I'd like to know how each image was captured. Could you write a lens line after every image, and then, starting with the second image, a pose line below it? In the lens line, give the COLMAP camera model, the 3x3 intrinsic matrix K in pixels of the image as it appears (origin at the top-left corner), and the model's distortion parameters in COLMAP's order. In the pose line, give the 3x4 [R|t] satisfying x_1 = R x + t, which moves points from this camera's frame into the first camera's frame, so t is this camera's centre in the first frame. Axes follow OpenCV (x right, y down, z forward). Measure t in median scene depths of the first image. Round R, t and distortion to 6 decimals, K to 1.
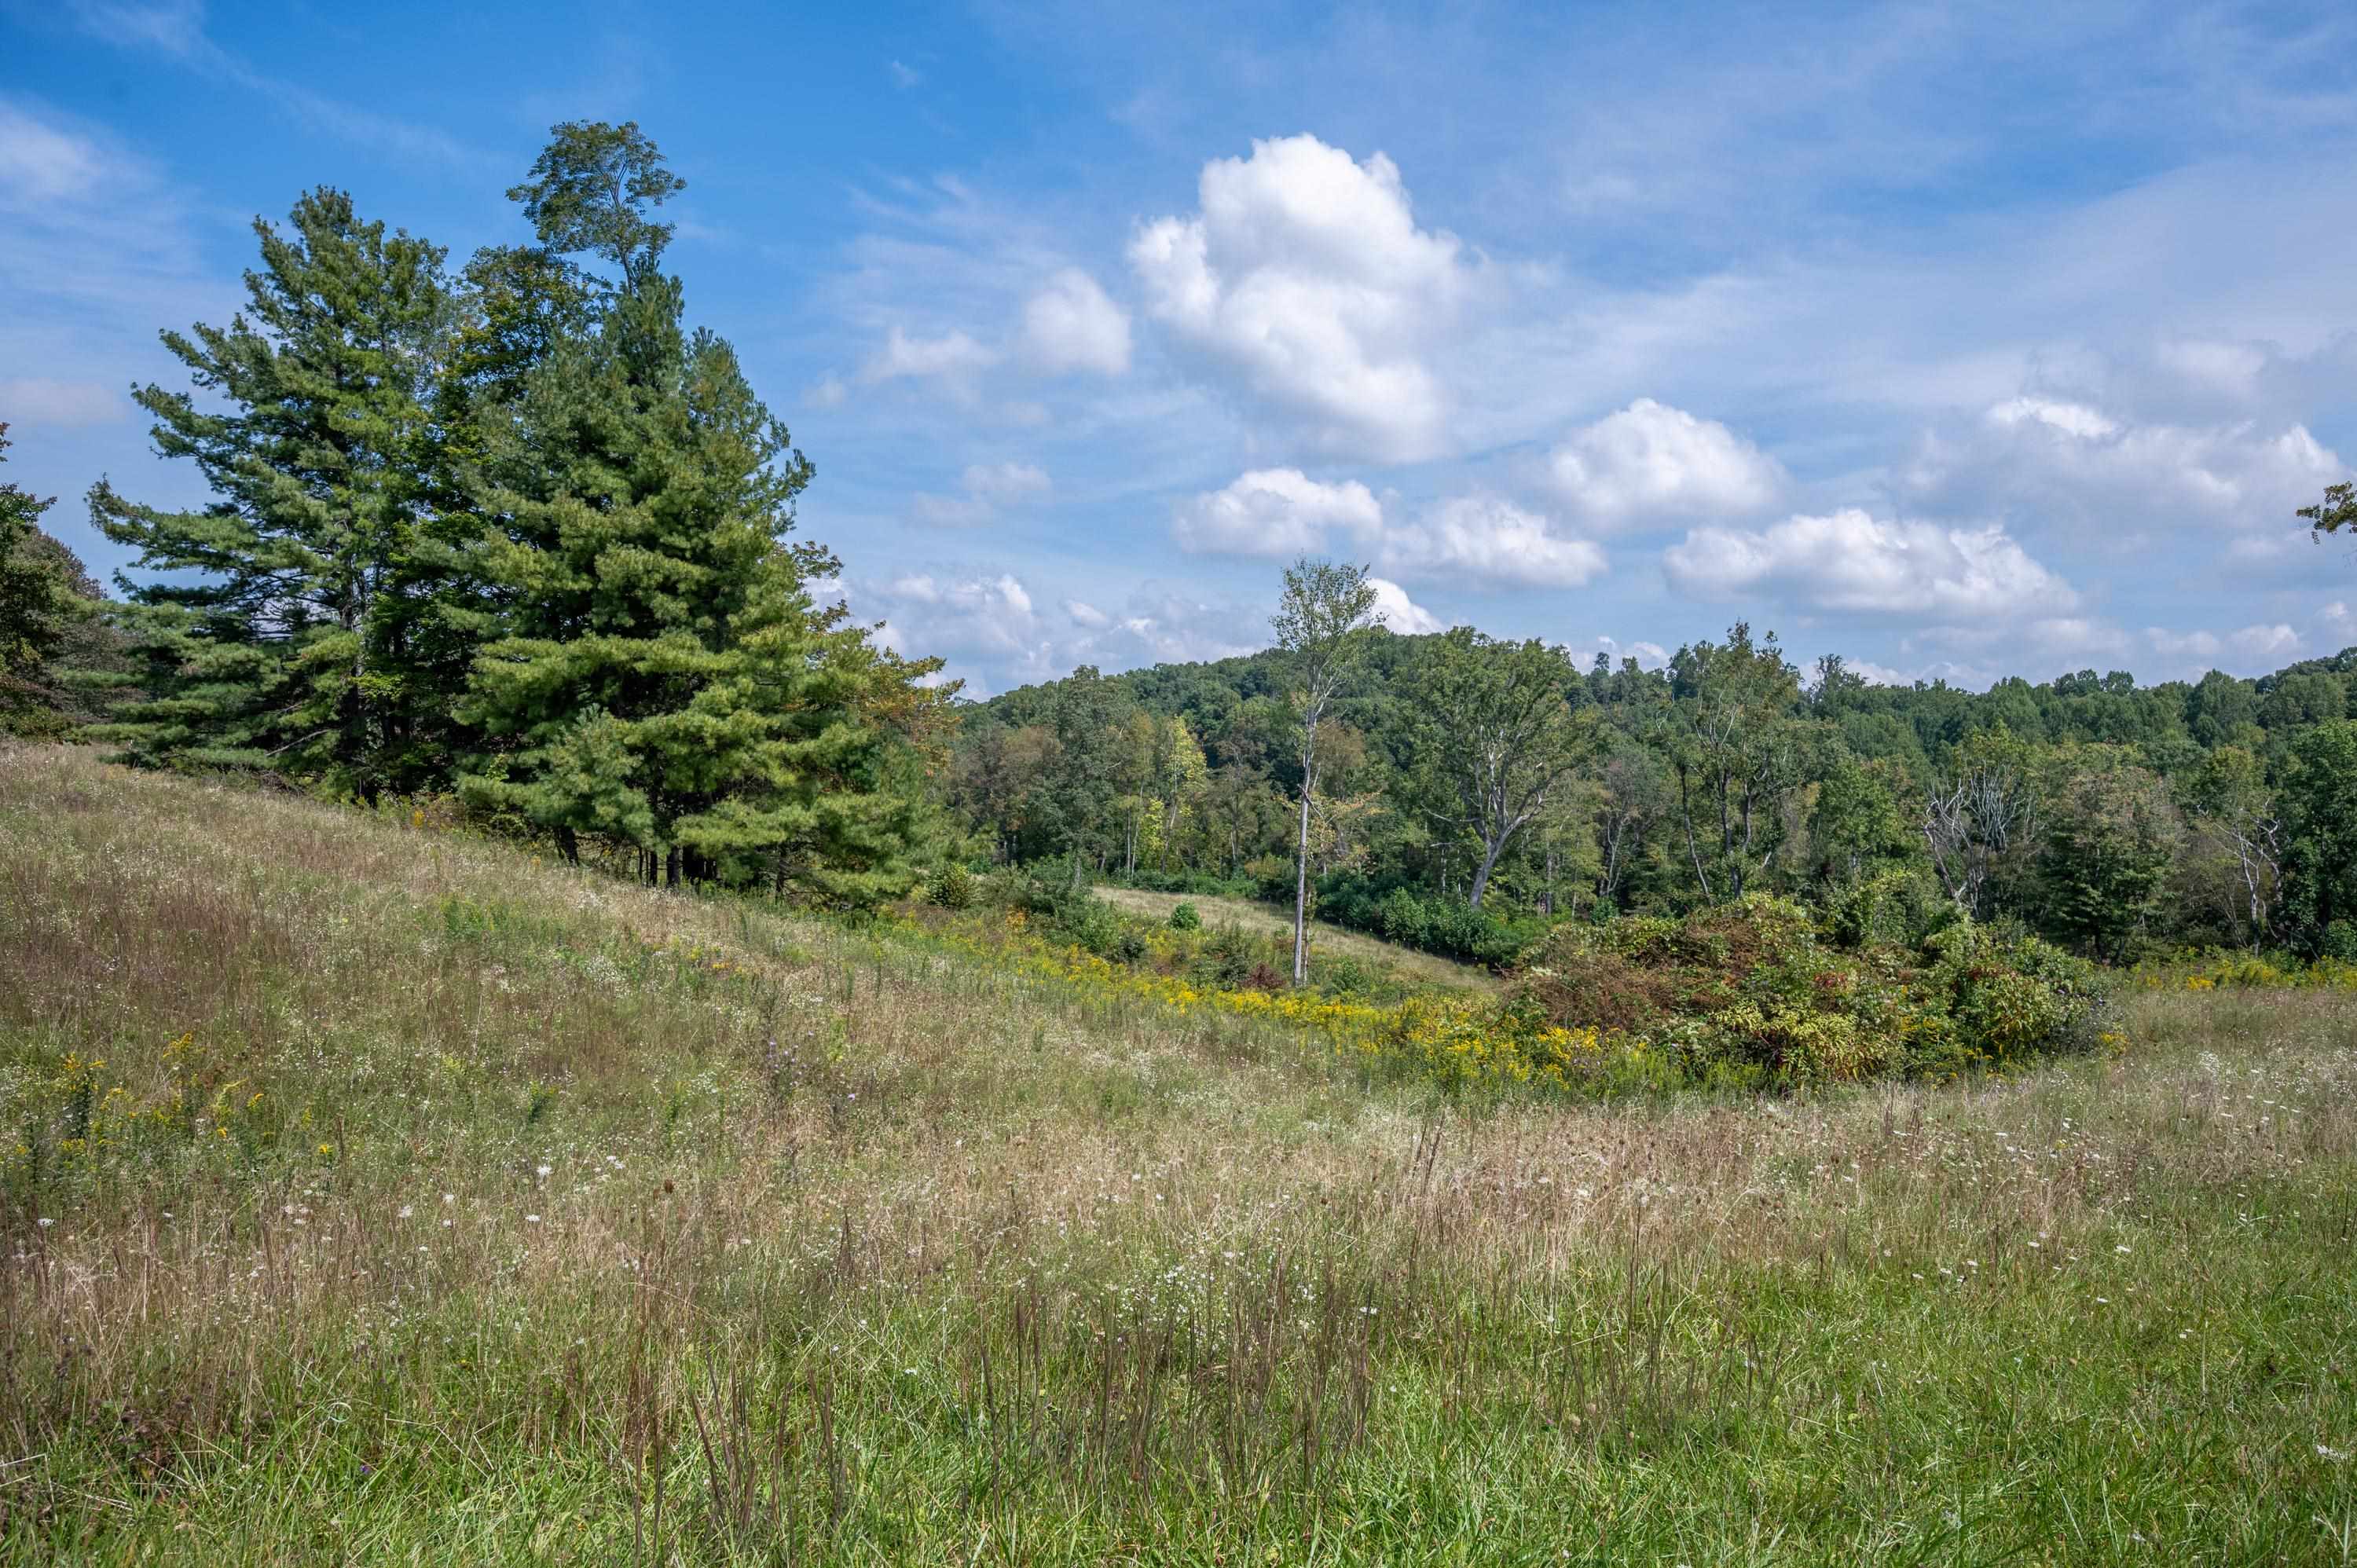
lens RADIAL K [[1665.6, 0, 1179.8], [0, 1665.6, 785.1], [0, 0, 1]] dist [0.005215, 0.002175]
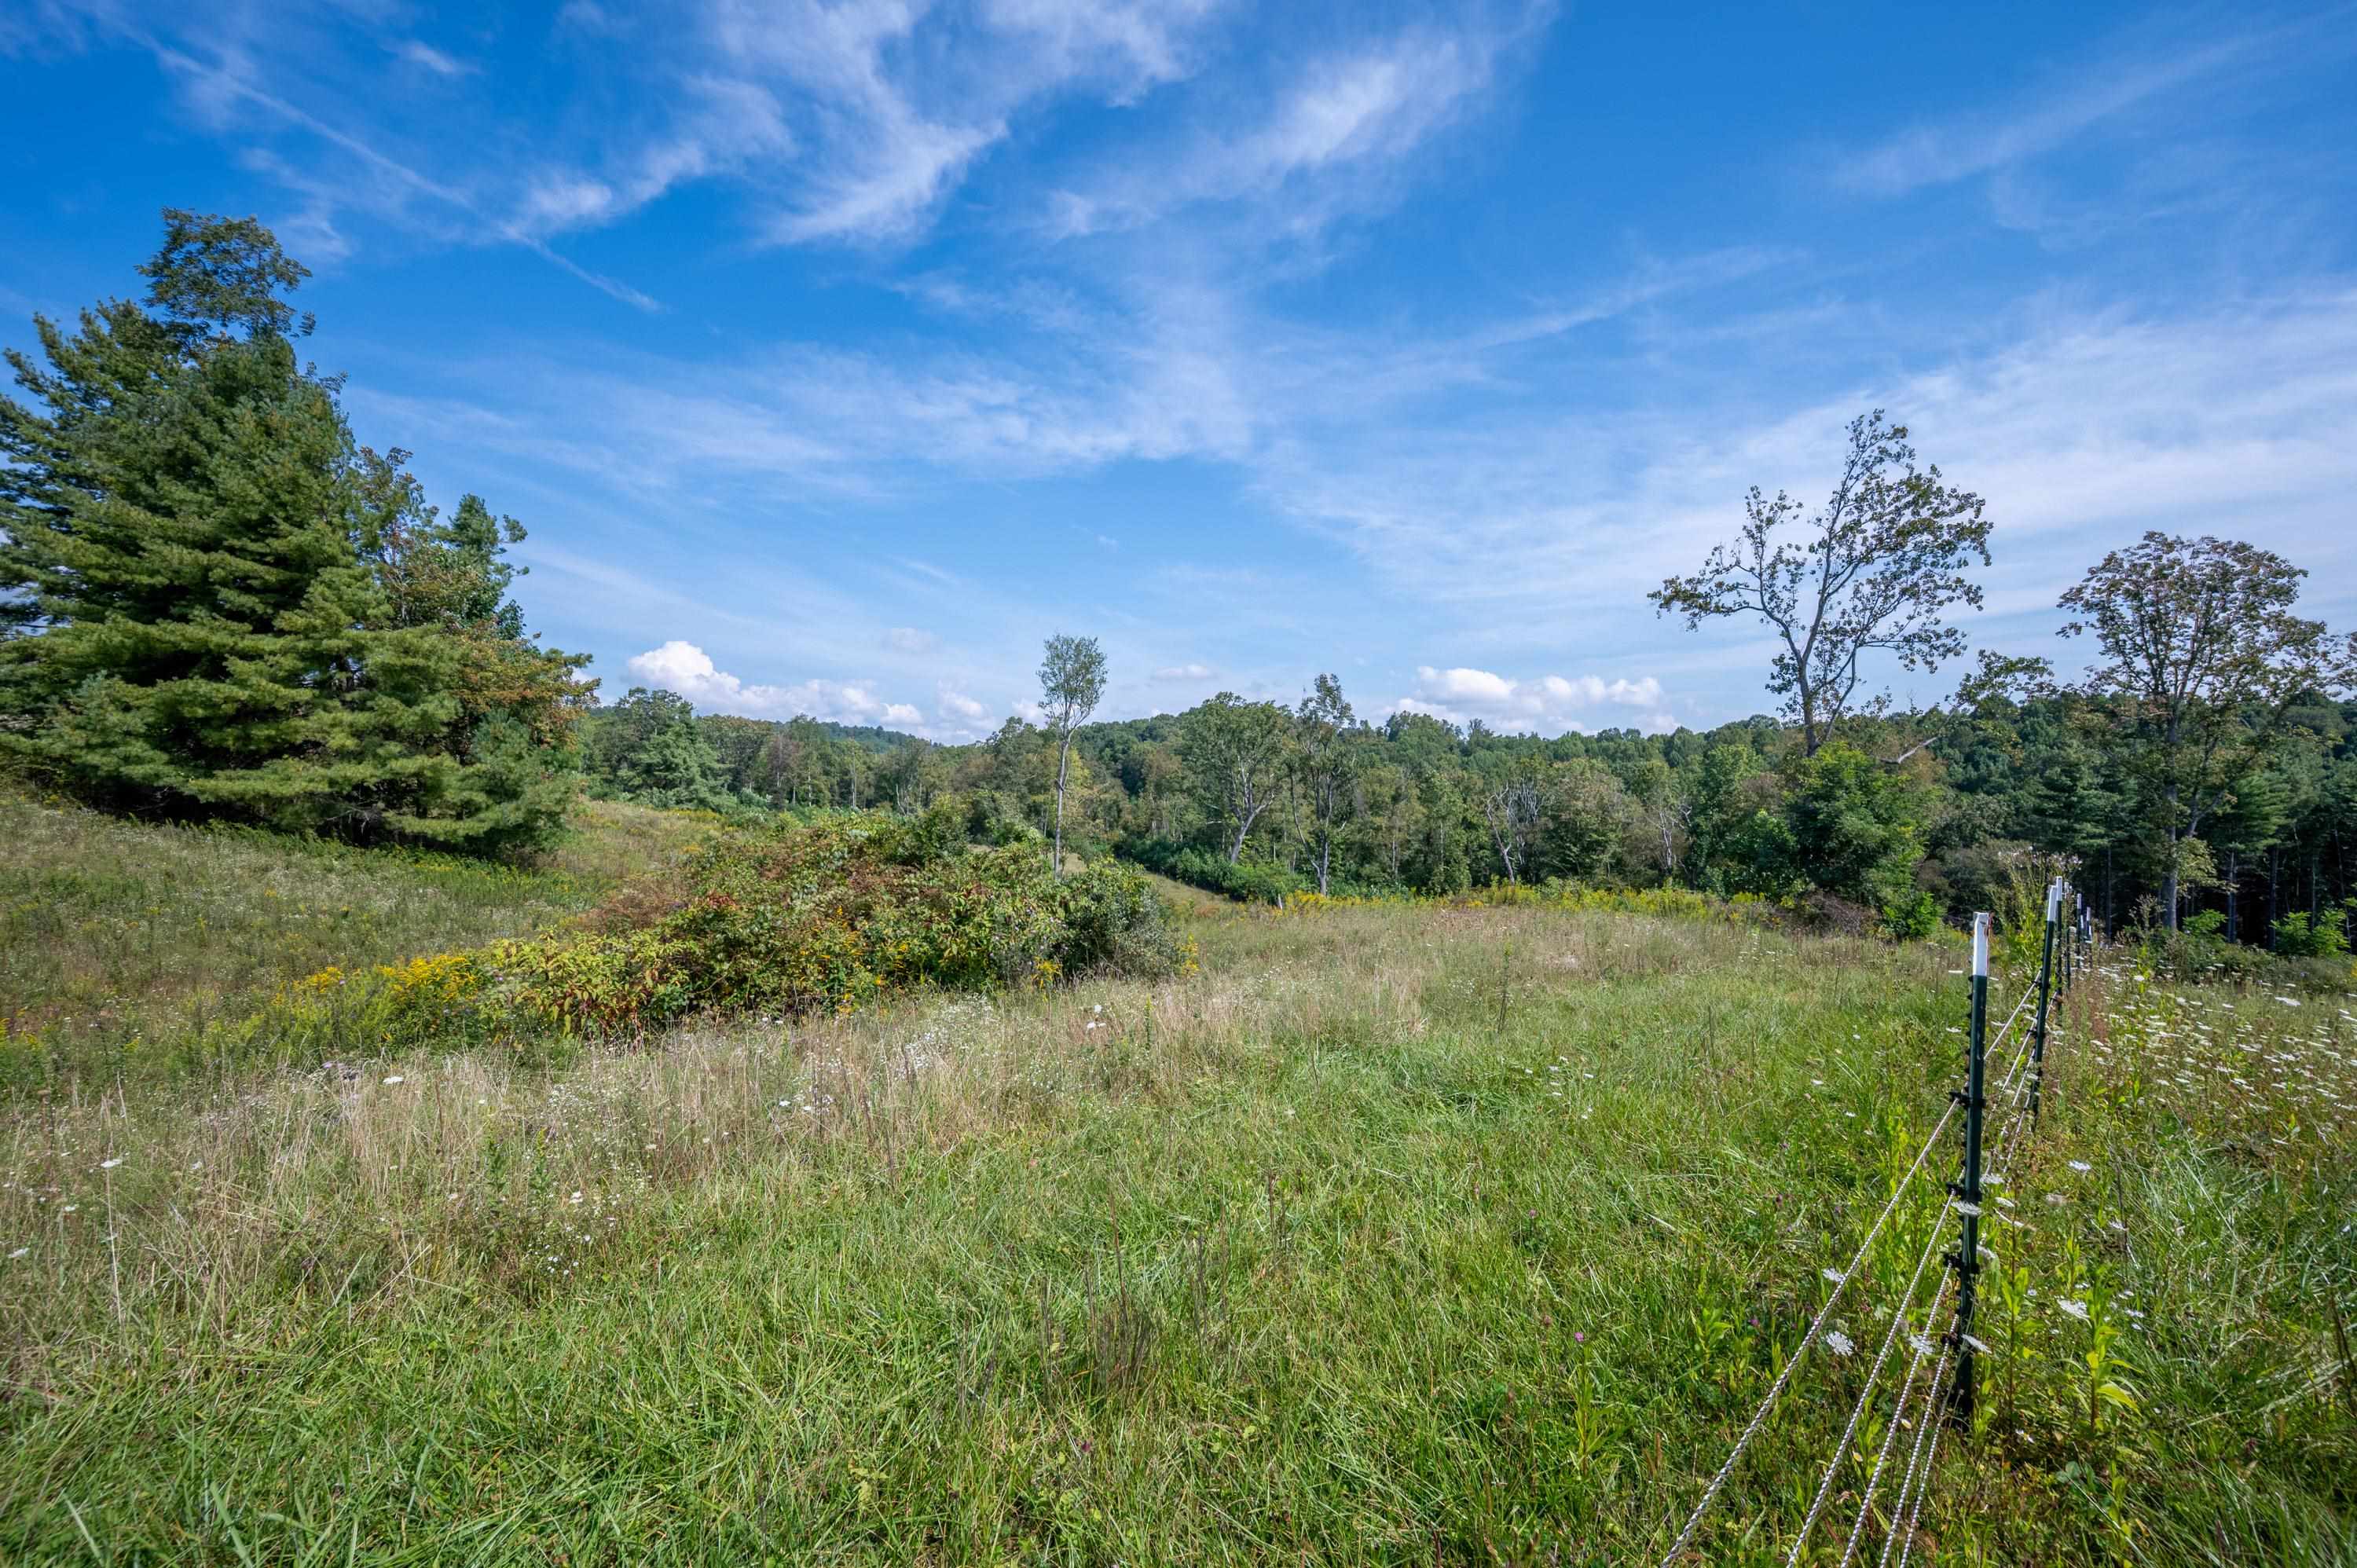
lens RADIAL K [[935.1, 0, 1176.1], [0, 935.1, 782.7], [0, 0, 1]] dist [0.003790, 0.001074]
pose [[0.998858, 0.000989, 0.047772, 0.083231], [-0.000388, 0.999921, -0.012580, 0.008343], [-0.047781, 0.012547, 0.998779, 0.069321]]
